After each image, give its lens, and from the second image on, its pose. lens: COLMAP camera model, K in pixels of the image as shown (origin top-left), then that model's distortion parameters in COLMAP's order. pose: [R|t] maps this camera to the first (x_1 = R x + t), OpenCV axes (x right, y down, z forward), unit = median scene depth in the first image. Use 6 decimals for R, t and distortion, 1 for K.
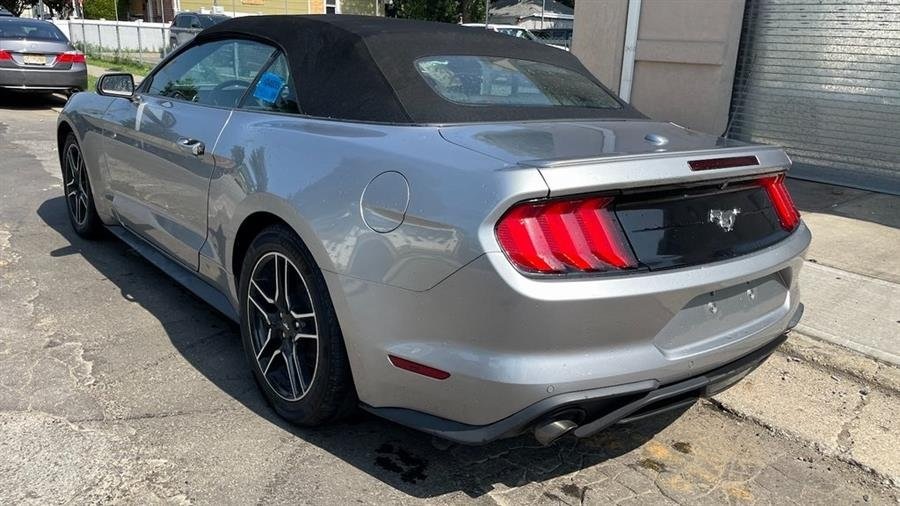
lens RADIAL K [[676.0, 0, 462.7], [0, 676.0, 242.9], [0, 0, 1]] dist [0.065908, -0.088996]
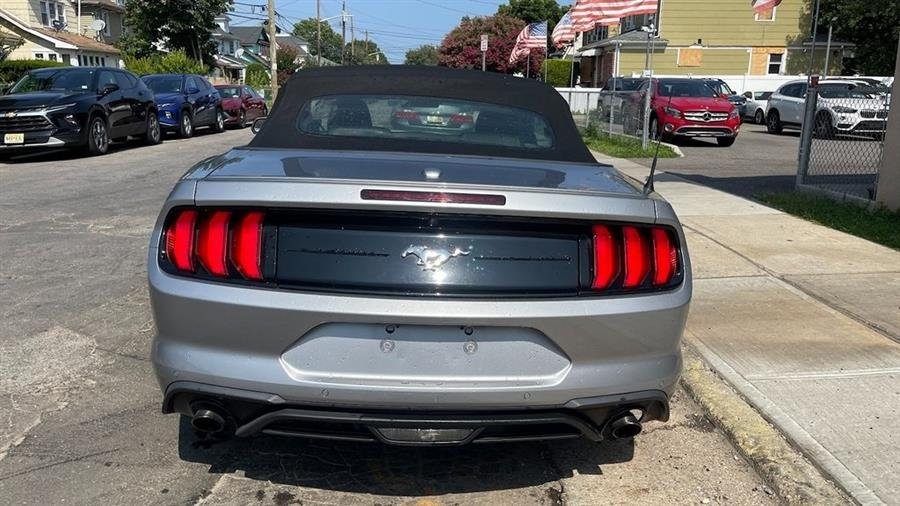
lens RADIAL K [[676.0, 0, 458.3], [0, 676.0, 259.8], [0, 0, 1]] dist [0.065908, -0.088996]
pose [[0.801982, 0.118503, -0.585476, 0.760735], [-0.154938, 0.987848, -0.012288, -0.020895], [0.576905, 0.100567, 0.810596, 0.217900]]
